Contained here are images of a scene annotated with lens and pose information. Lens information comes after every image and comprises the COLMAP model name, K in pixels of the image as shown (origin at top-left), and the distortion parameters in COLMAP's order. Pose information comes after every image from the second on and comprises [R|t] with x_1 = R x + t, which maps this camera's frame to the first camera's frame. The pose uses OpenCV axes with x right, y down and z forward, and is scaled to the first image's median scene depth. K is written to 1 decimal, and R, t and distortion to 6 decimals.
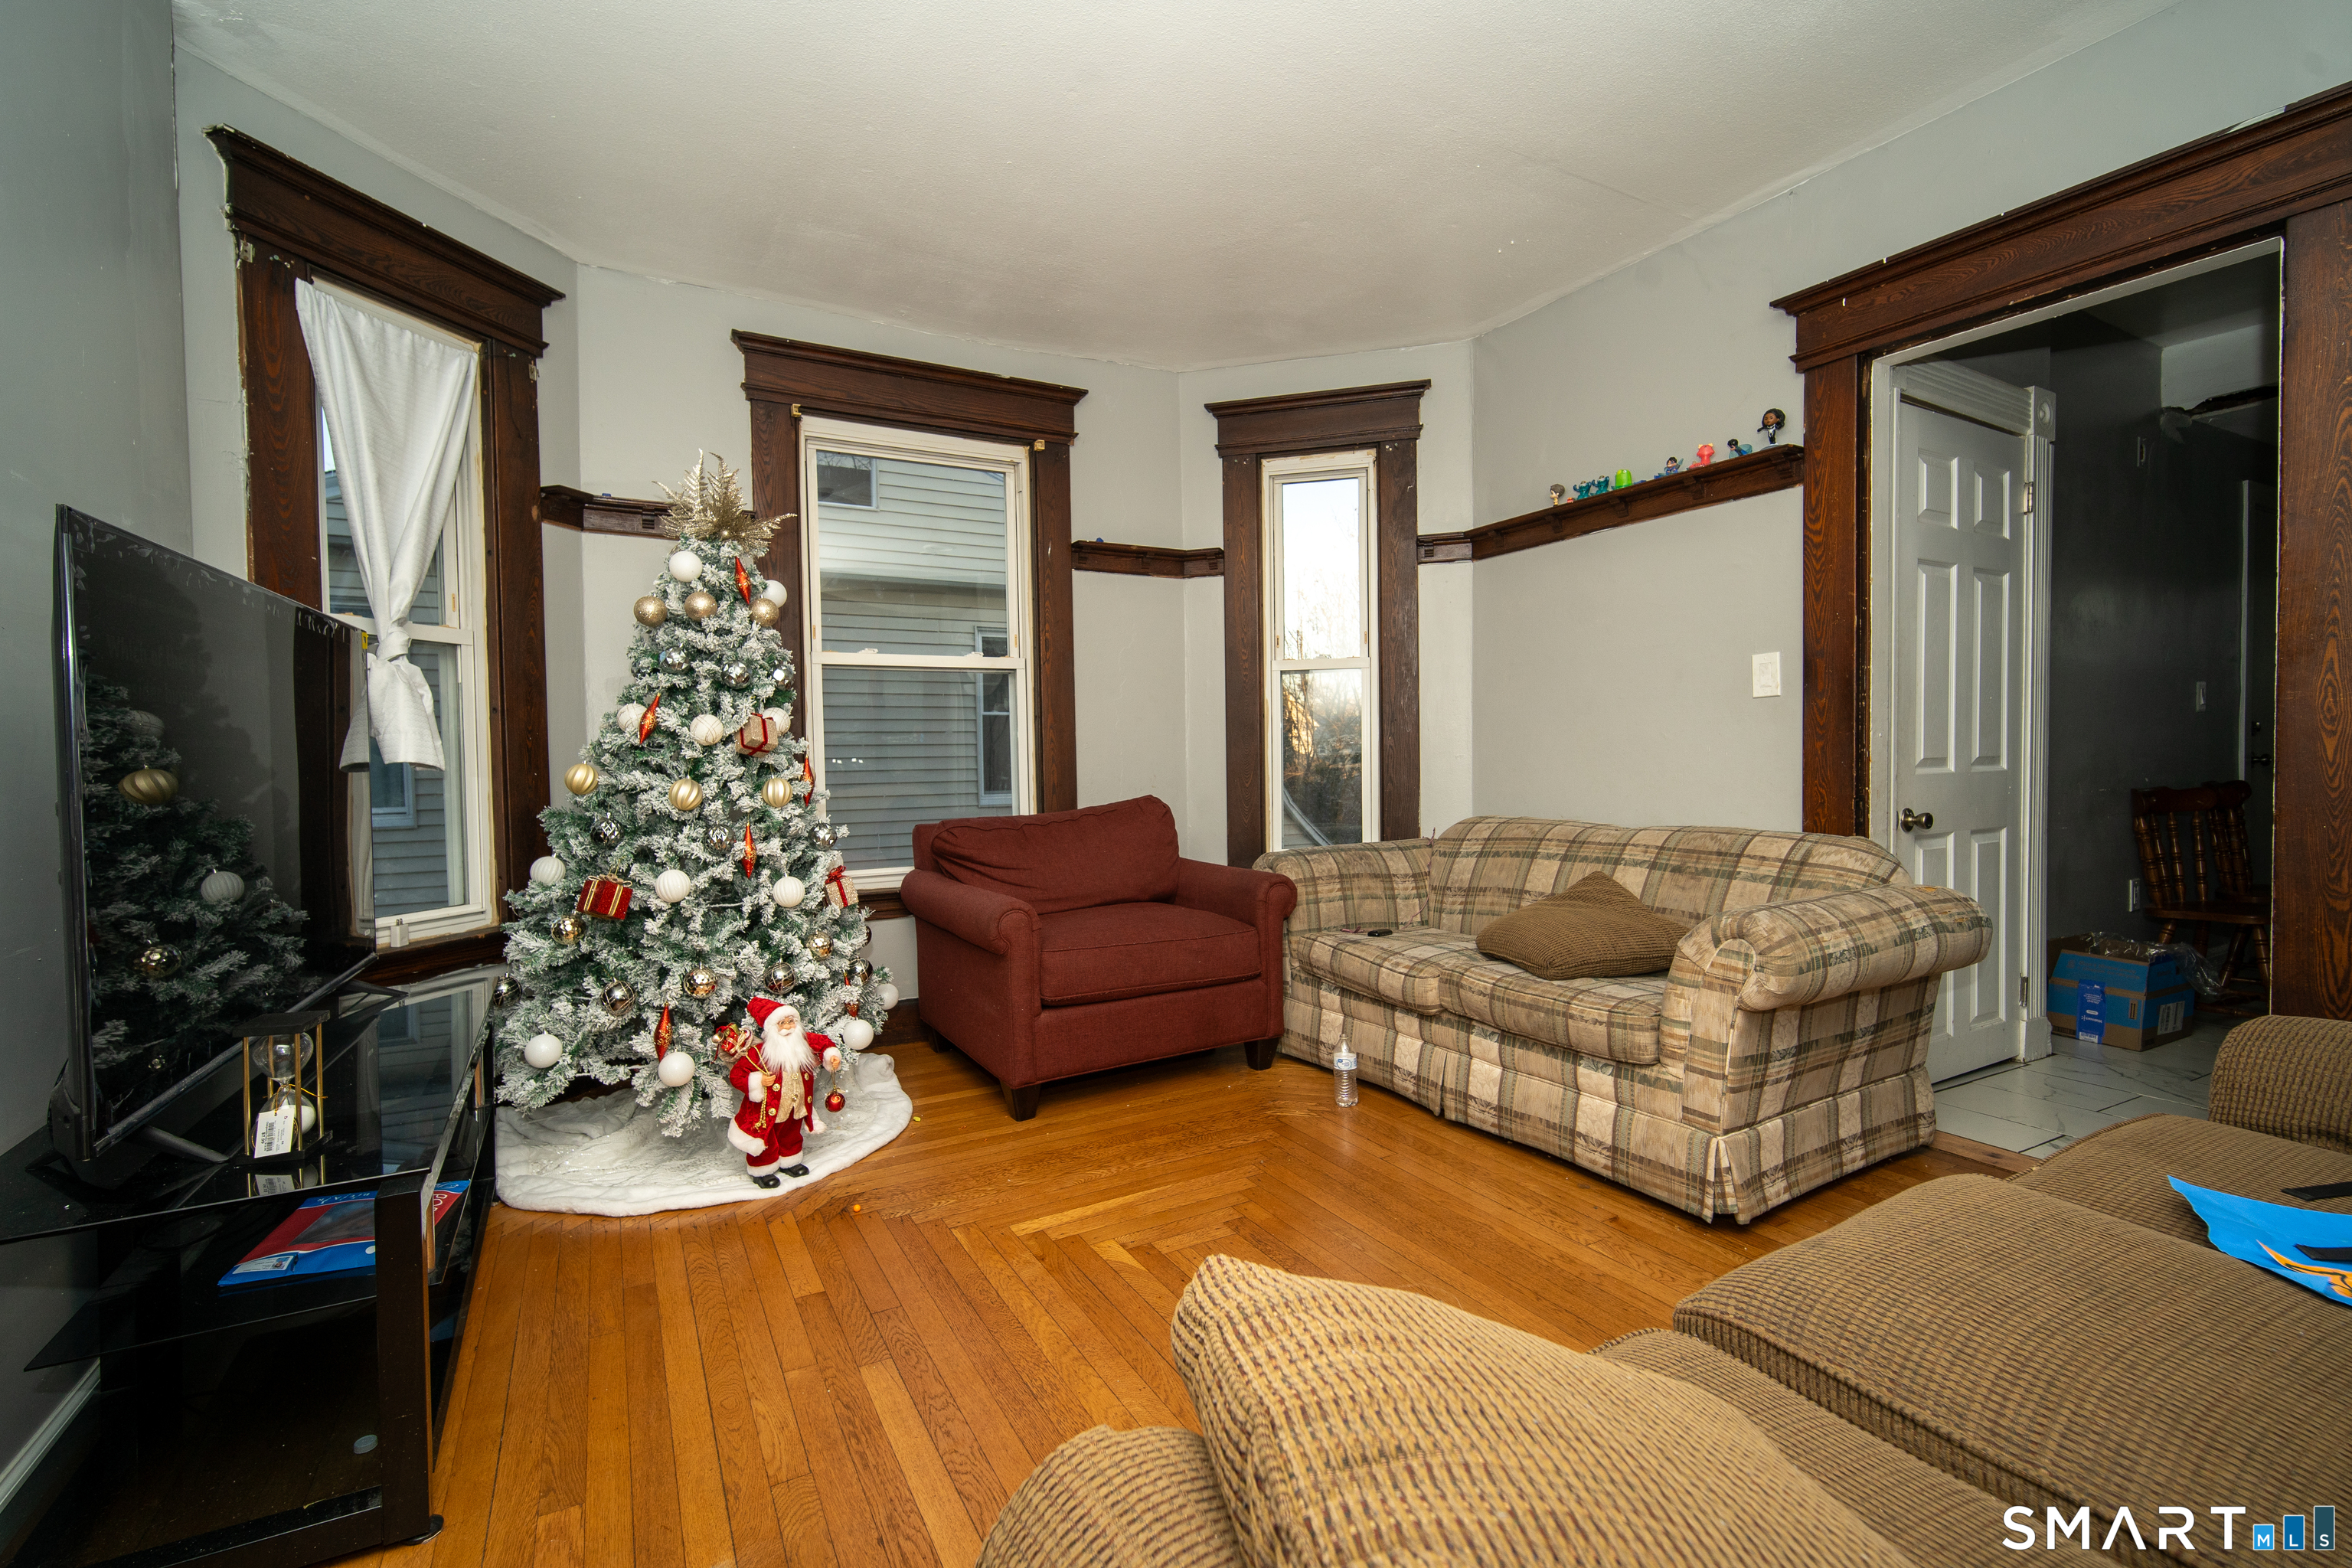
lens RADIAL K [[1032.0, 0, 1175.3], [0, 1032.0, 777.6], [0, 0, 1]] dist [0.001586, 0.000079]
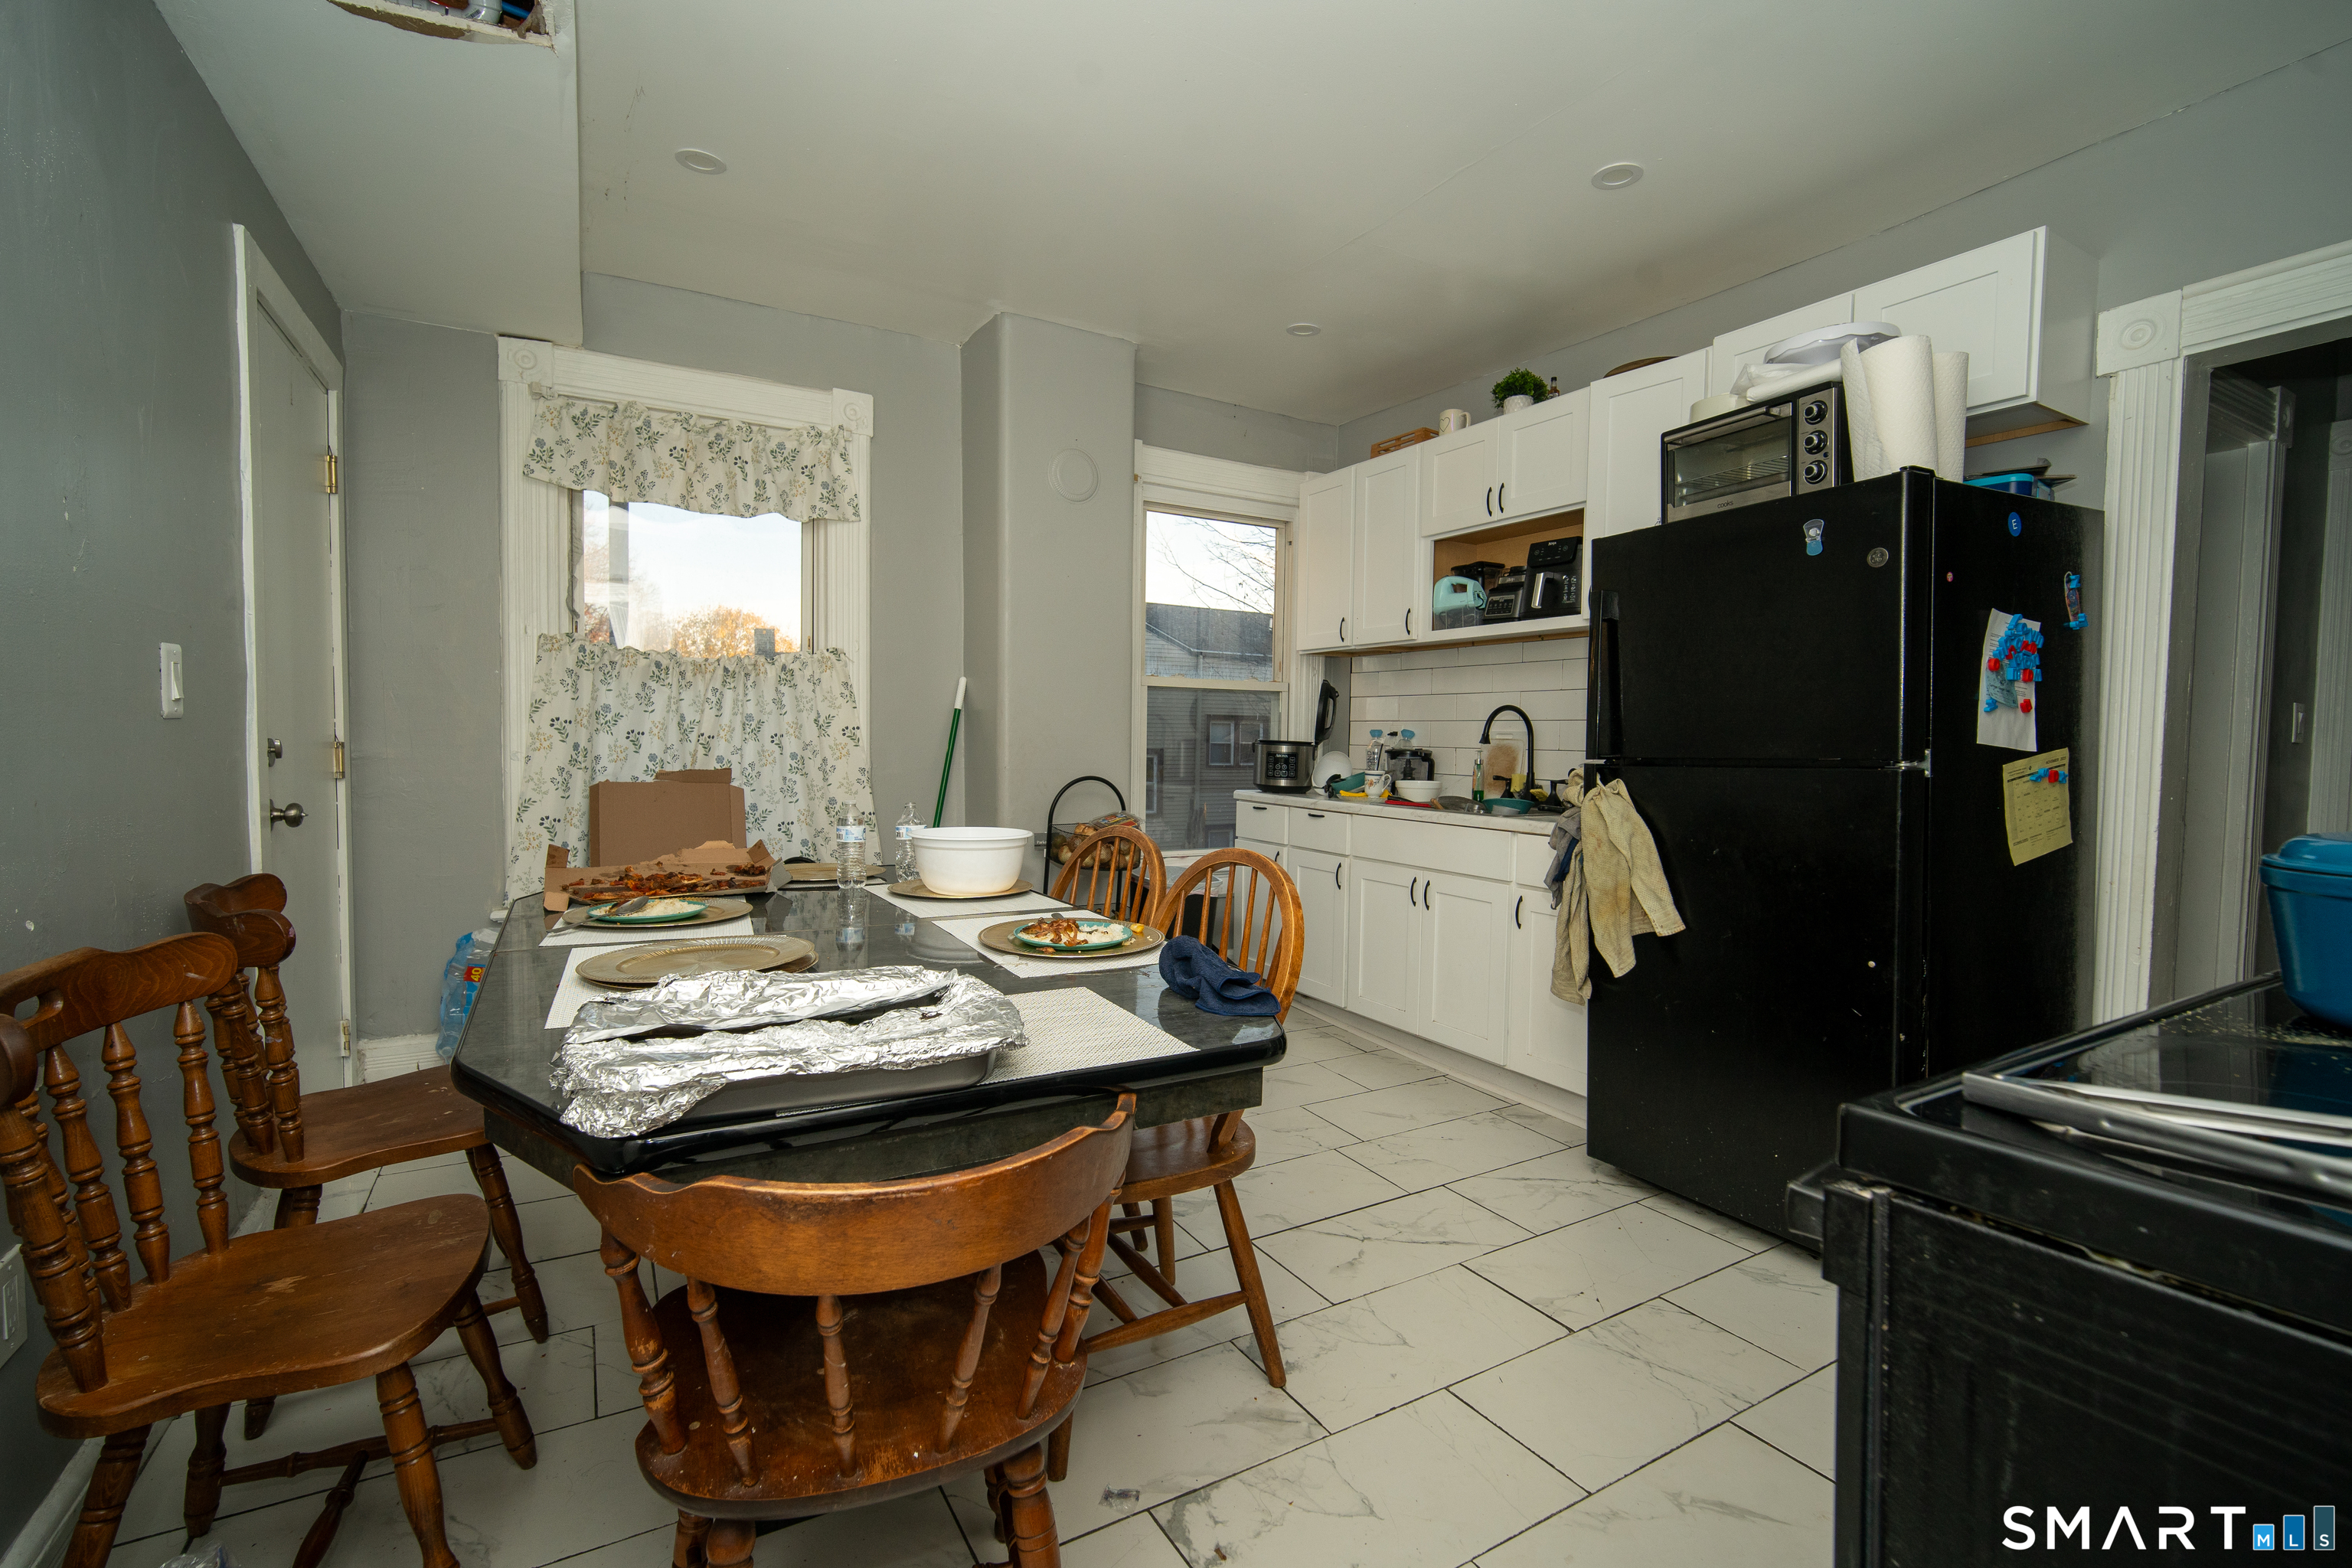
lens RADIAL K [[1032.0, 0, 1176.4], [0, 1032.0, 783.3], [0, 0, 1]] dist [0.001586, 0.000079]
pose [[-0.021585, -0.020787, 0.999551, 0.576840], [0.015860, 0.999651, 0.021132, -0.039713], [-0.999641, 0.016309, -0.021248, 0.614577]]
